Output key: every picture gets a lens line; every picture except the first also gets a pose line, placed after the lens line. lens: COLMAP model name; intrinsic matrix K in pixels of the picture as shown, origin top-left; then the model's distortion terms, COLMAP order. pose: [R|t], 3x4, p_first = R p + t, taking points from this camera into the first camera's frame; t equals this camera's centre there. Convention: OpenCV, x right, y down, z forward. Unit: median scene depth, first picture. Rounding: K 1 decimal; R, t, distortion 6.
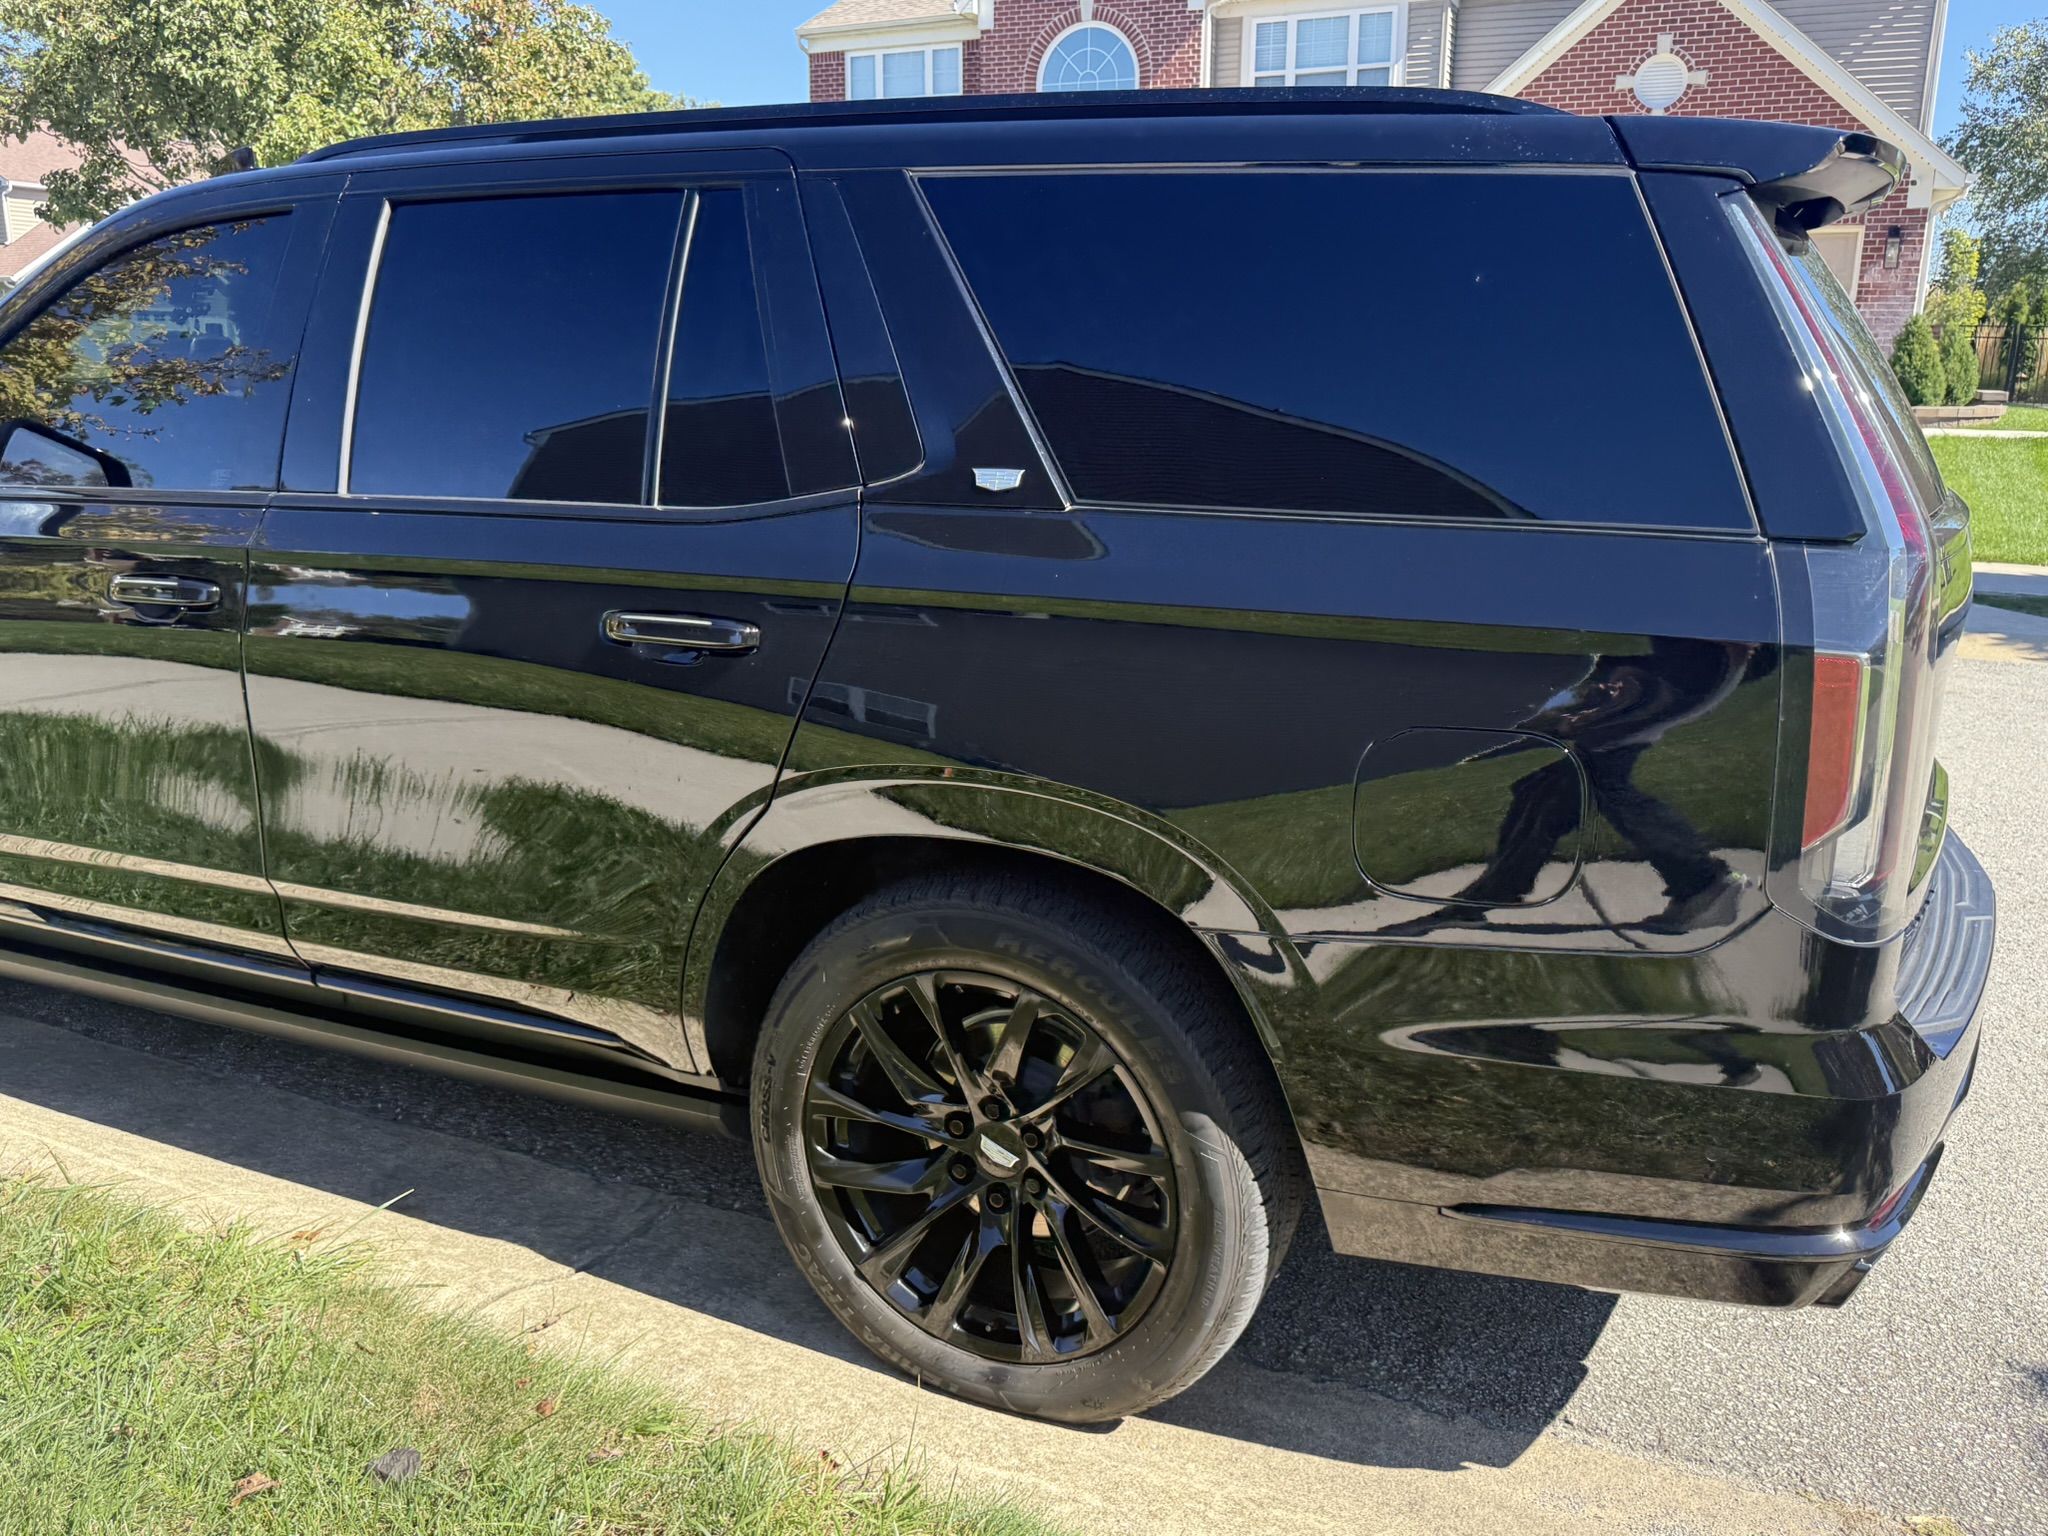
lens RADIAL K [[1571.3, 0, 1019.5], [0, 1571.3, 755.5], [0, 0, 1]] dist [0.018613, -0.027543]
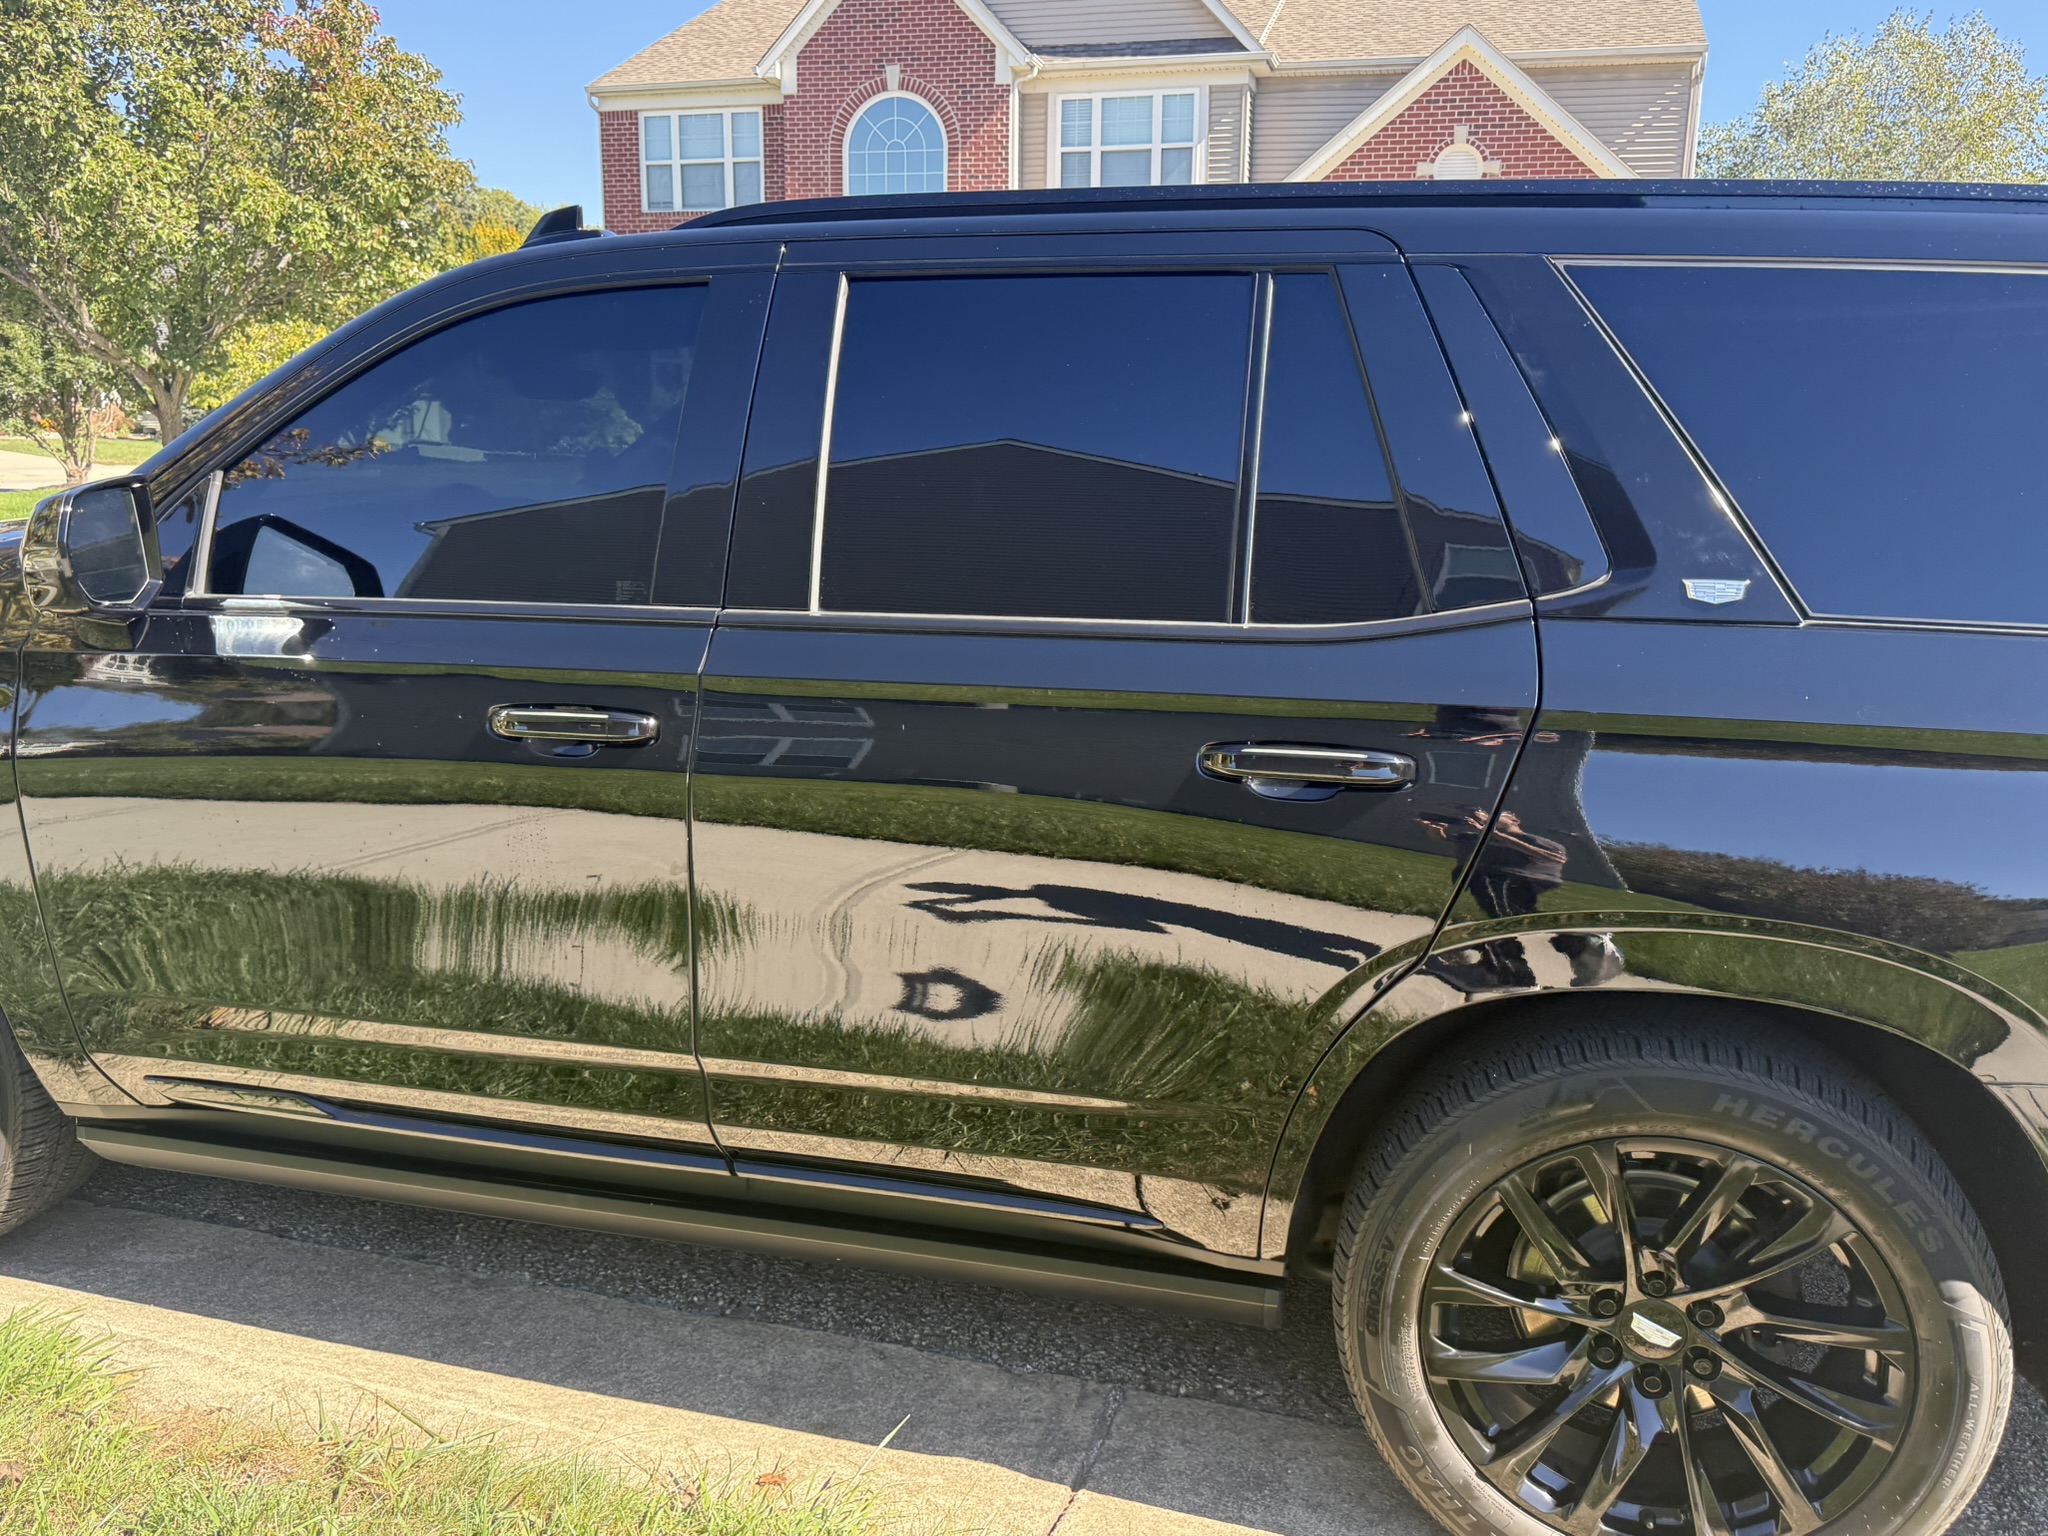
lens RADIAL K [[1571.3, 0, 1026.9], [0, 1571.3, 769.1], [0, 0, 1]] dist [0.018613, -0.027543]
pose [[0.987135, -0.026900, 0.157612, -0.452464], [0.031655, 0.999114, -0.027736, -0.051163], [-0.156726, 0.032368, 0.987112, 0.132248]]
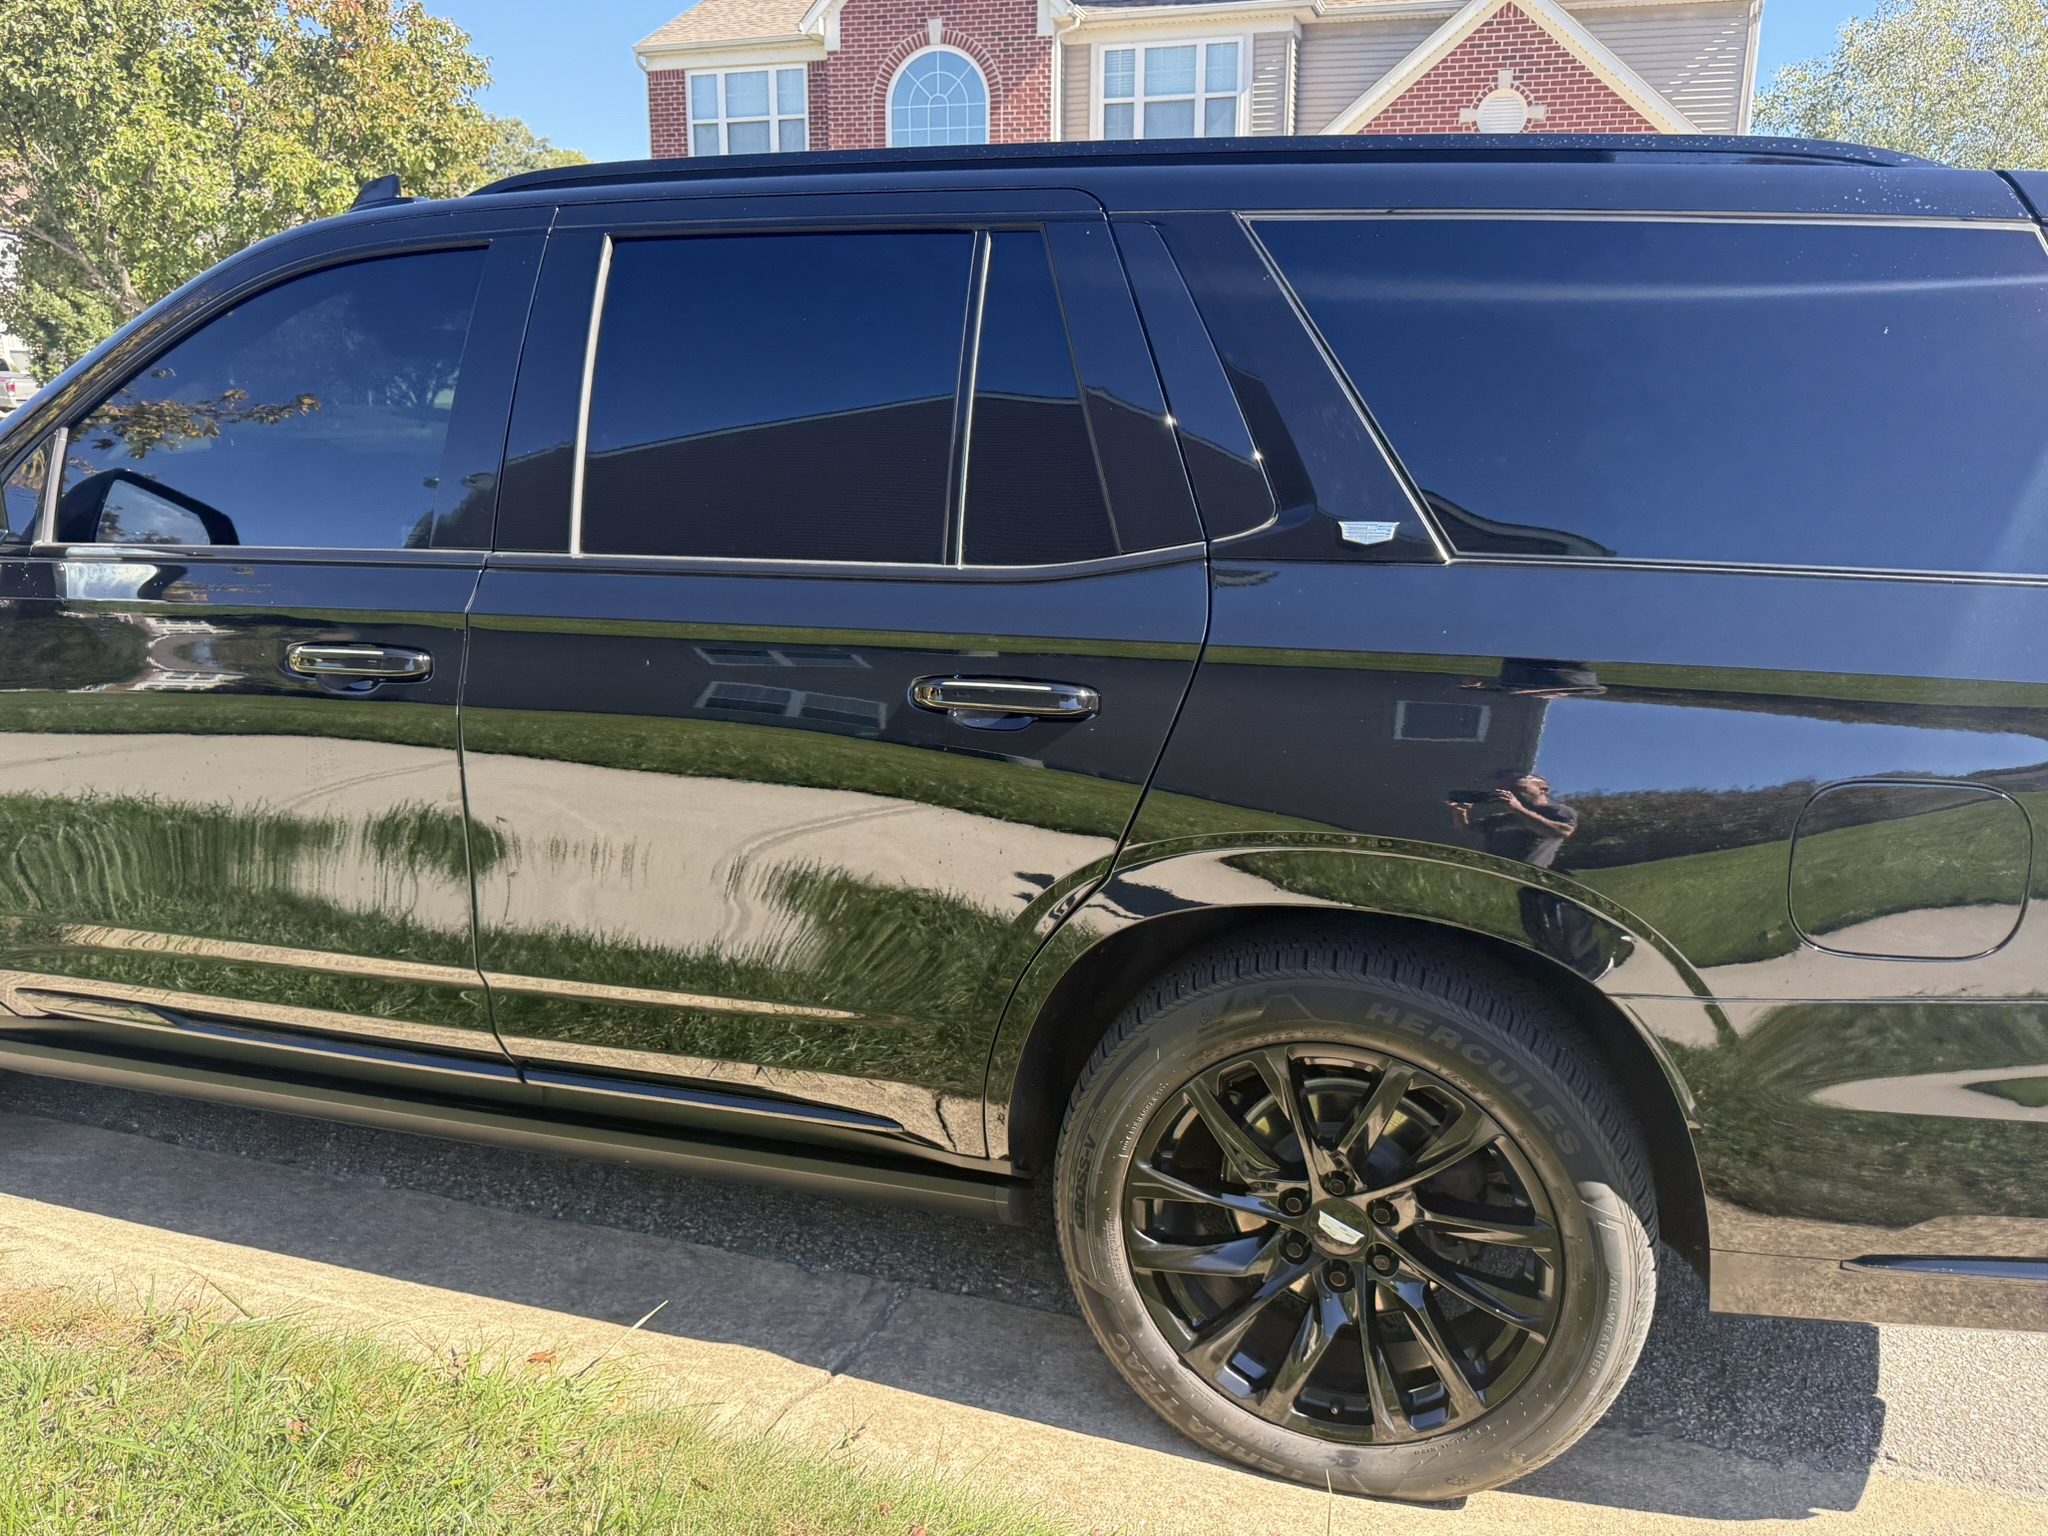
lens RADIAL K [[1571.3, 0, 1025.9], [0, 1571.3, 769.4], [0, 0, 1]] dist [0.018613, -0.027543]
pose [[0.993273, -0.029191, 0.112055, -0.272768], [0.029697, 0.999555, -0.002840, -0.028604], [-0.111922, 0.006149, 0.993698, 0.052284]]
